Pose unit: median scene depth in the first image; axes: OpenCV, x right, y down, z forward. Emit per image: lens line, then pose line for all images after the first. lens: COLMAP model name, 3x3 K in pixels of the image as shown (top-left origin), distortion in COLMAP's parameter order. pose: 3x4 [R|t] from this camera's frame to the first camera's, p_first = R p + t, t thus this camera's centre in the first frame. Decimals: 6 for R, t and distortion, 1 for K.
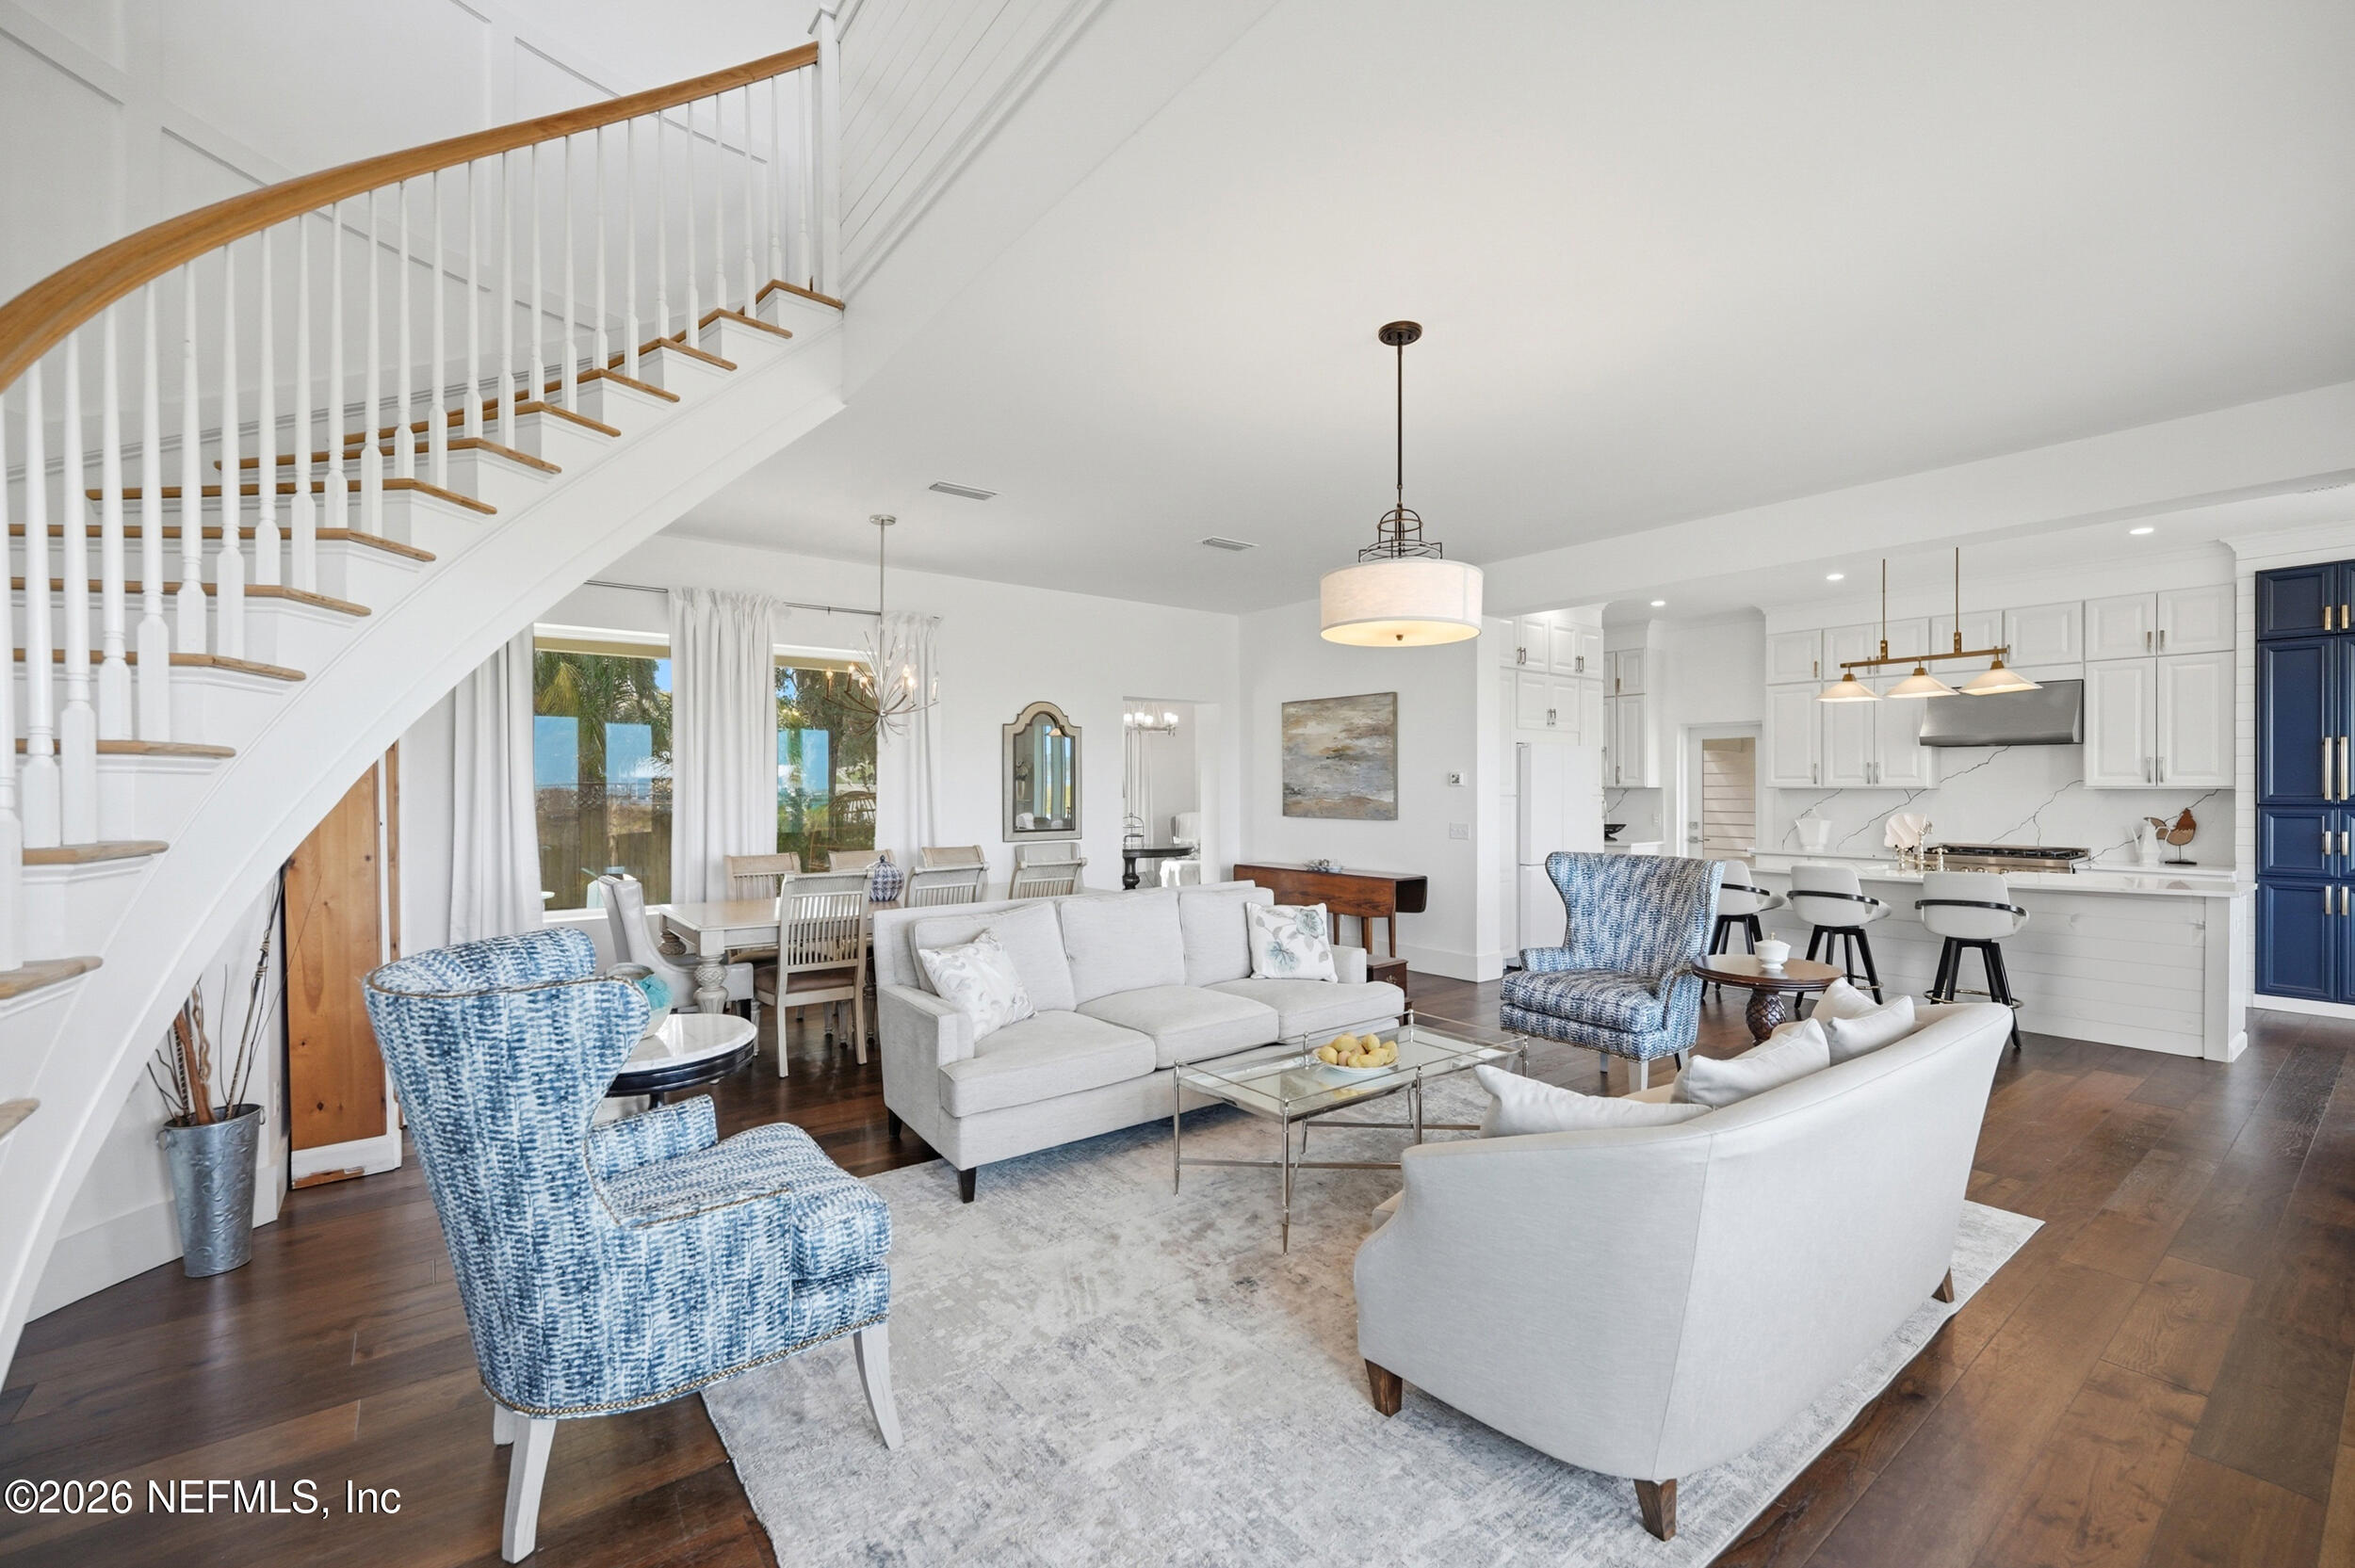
lens RADIAL K [[973.3, 0, 1179.5], [0, 973.3, 790.4], [0, 0, 1]] dist [-0.007313, 0.000737]
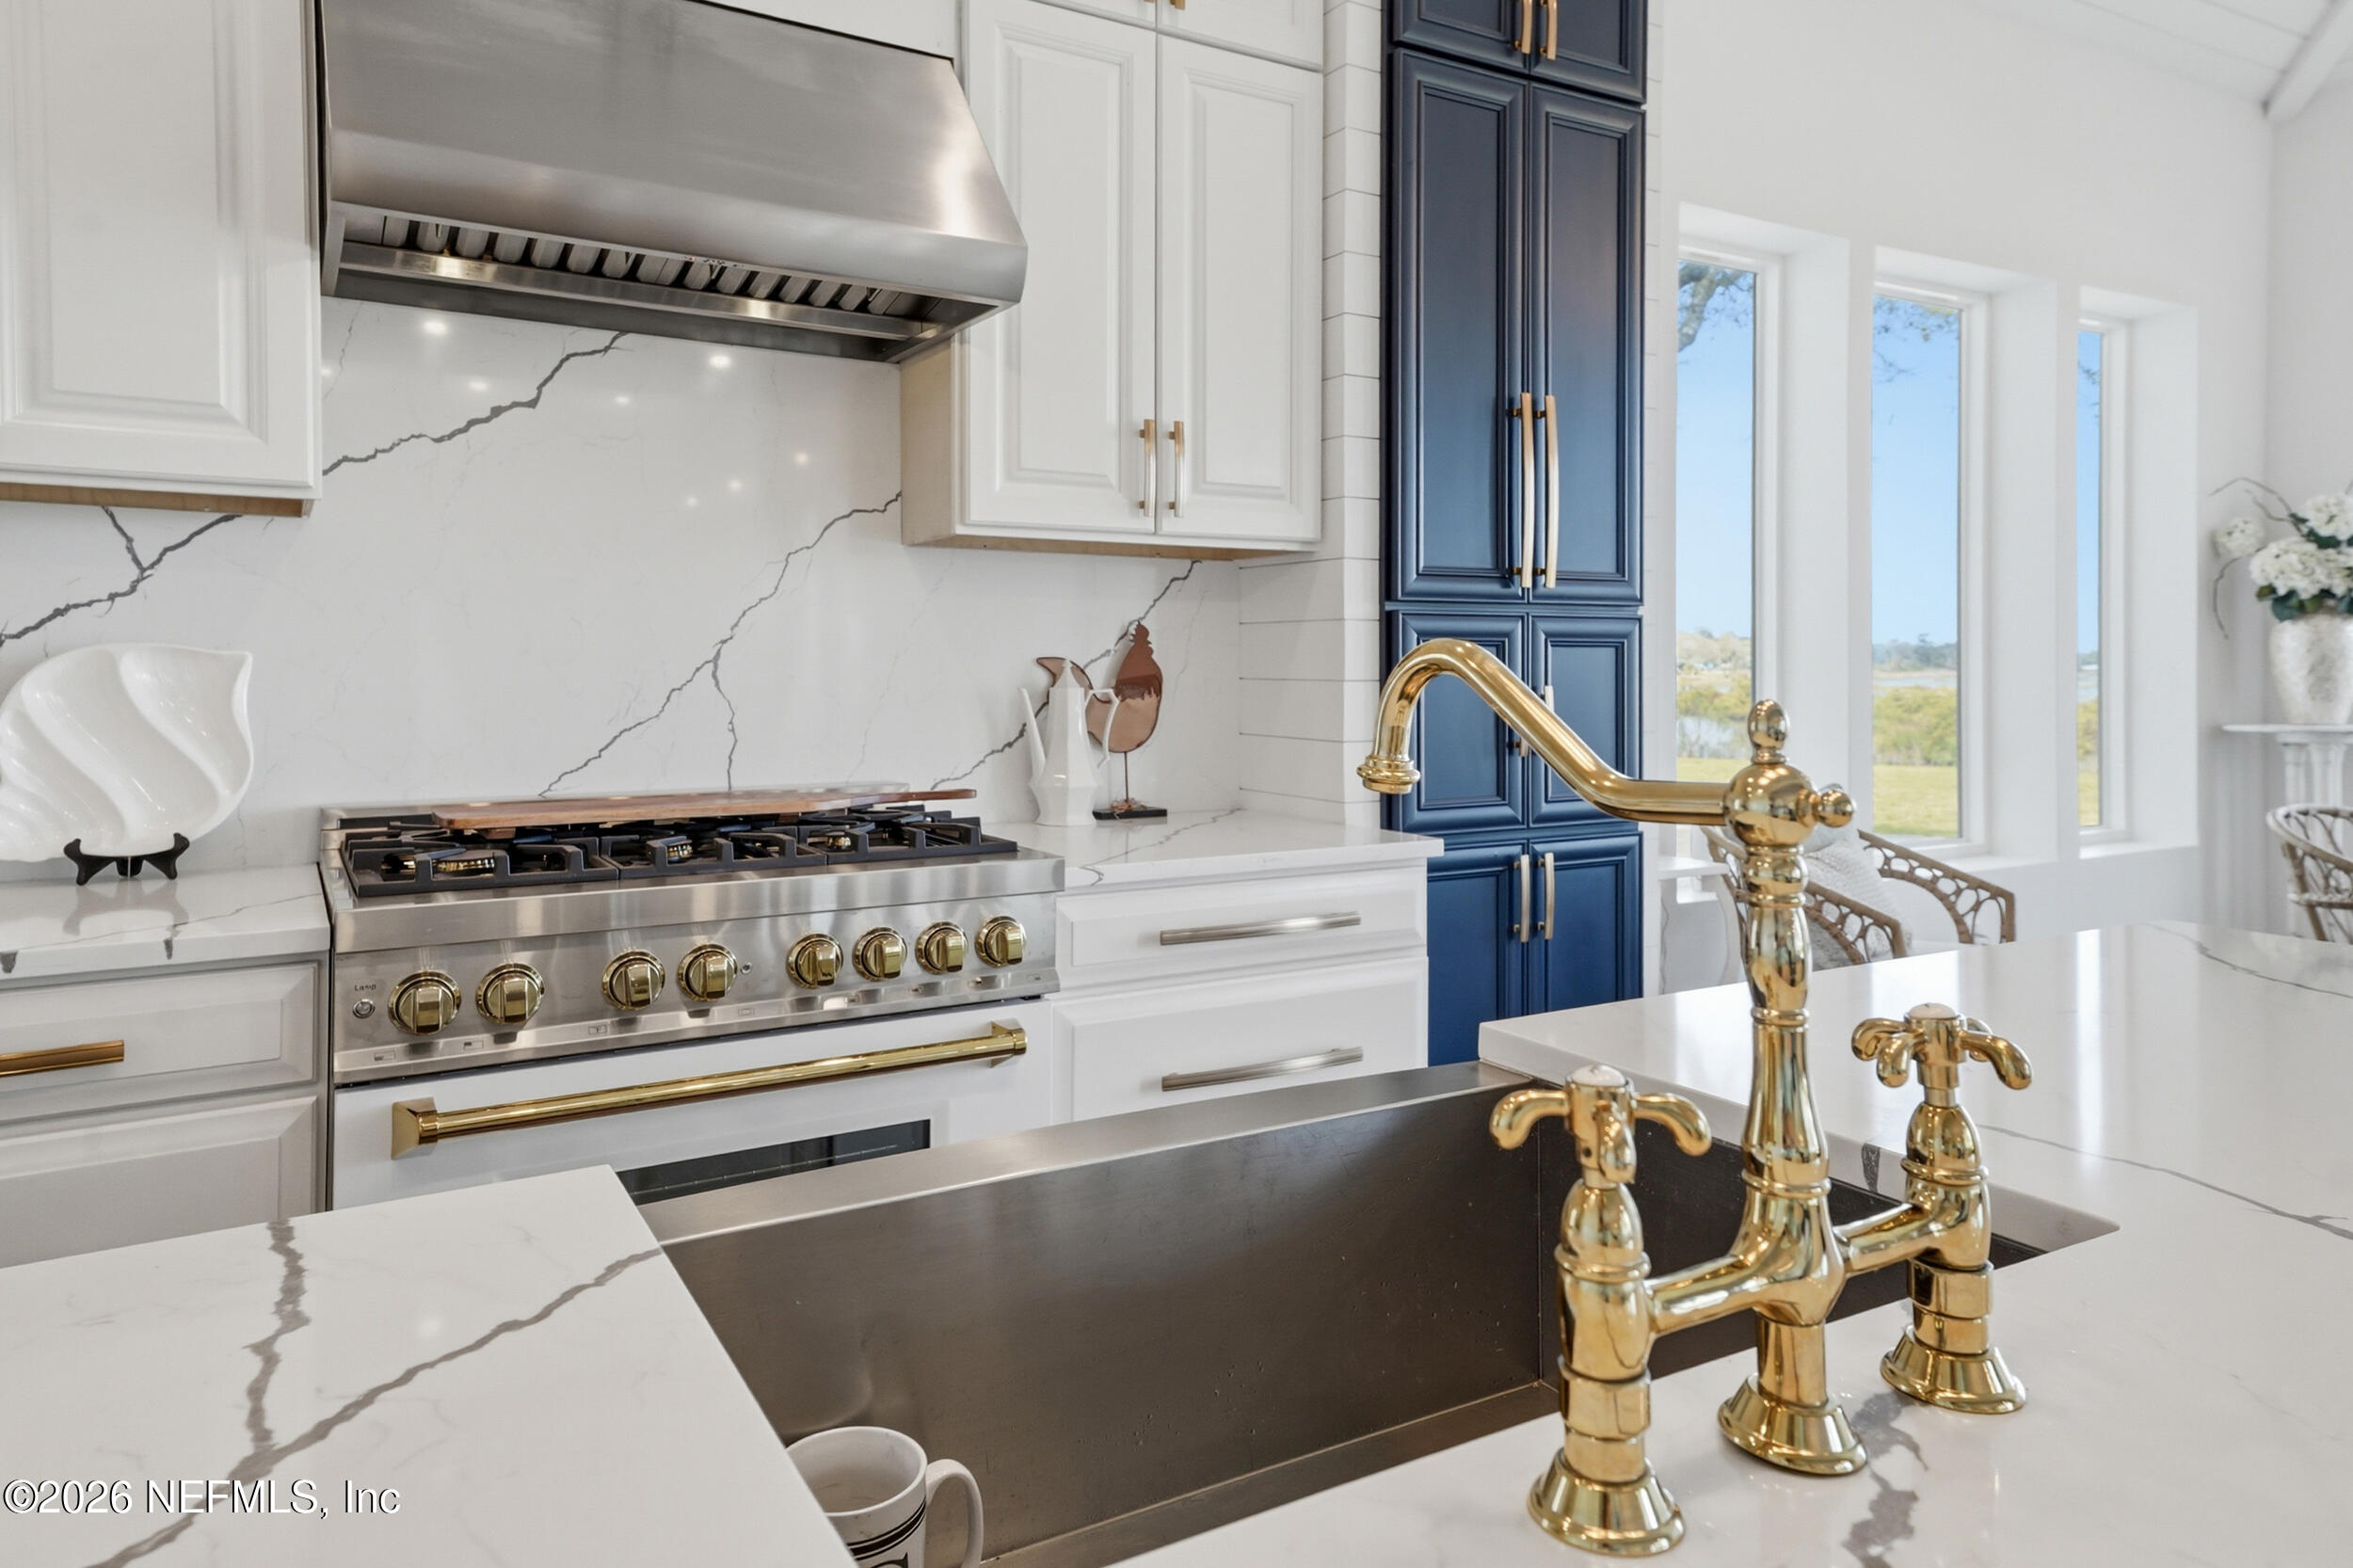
lens RADIAL K [[1446.8, 0, 1165.5], [0, 1446.8, 685.7], [0, 0, 1]] dist [0.066864, 0.004952]
pose [[0.124210, -0.009913, 0.992206, 0.522372], [0.004387, 0.999946, 0.009441, 0.028333], [-0.992246, 0.003180, 0.124246, 0.800756]]
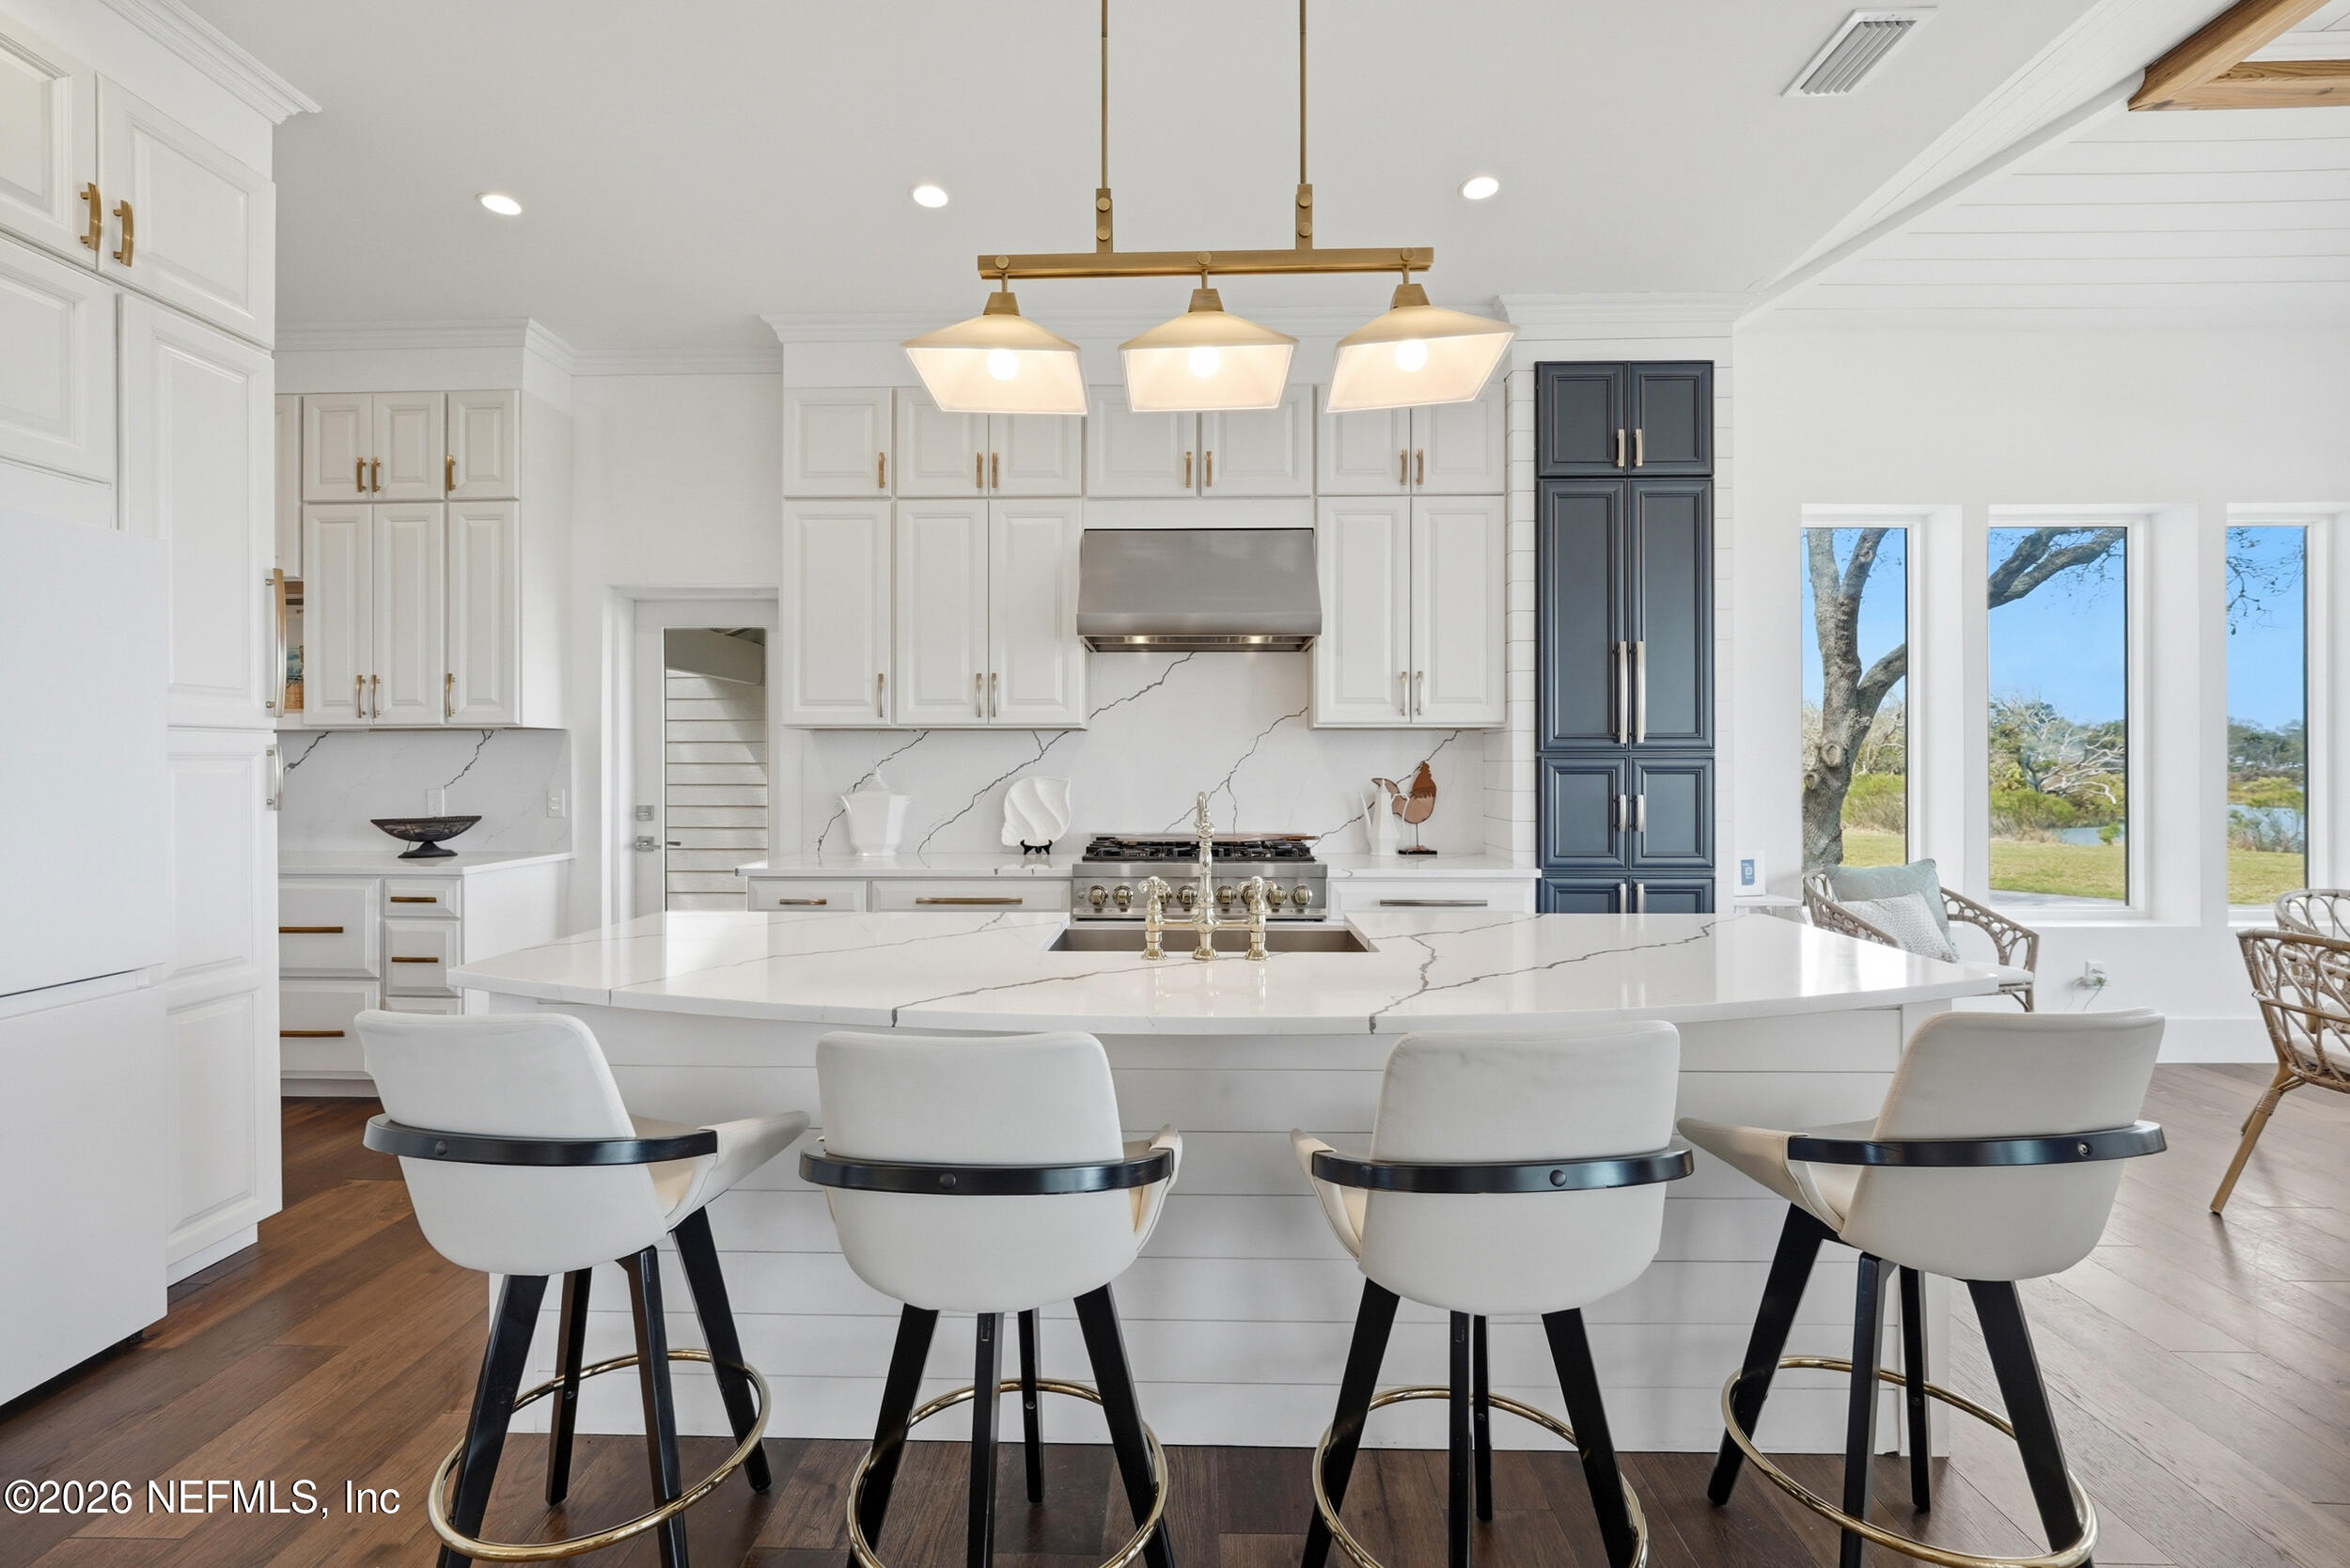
lens RADIAL K [[971.4, 0, 1185.2], [0, 971.4, 766.7], [0, 0, 1]] dist [-0.007313, 0.000737]
pose [[0.617485, 0.000150, 0.786583, 0.402550], [0.001966, 0.999997, -0.001734, 0.019068], [-0.786580, 0.002617, 0.617483, 0.633798]]
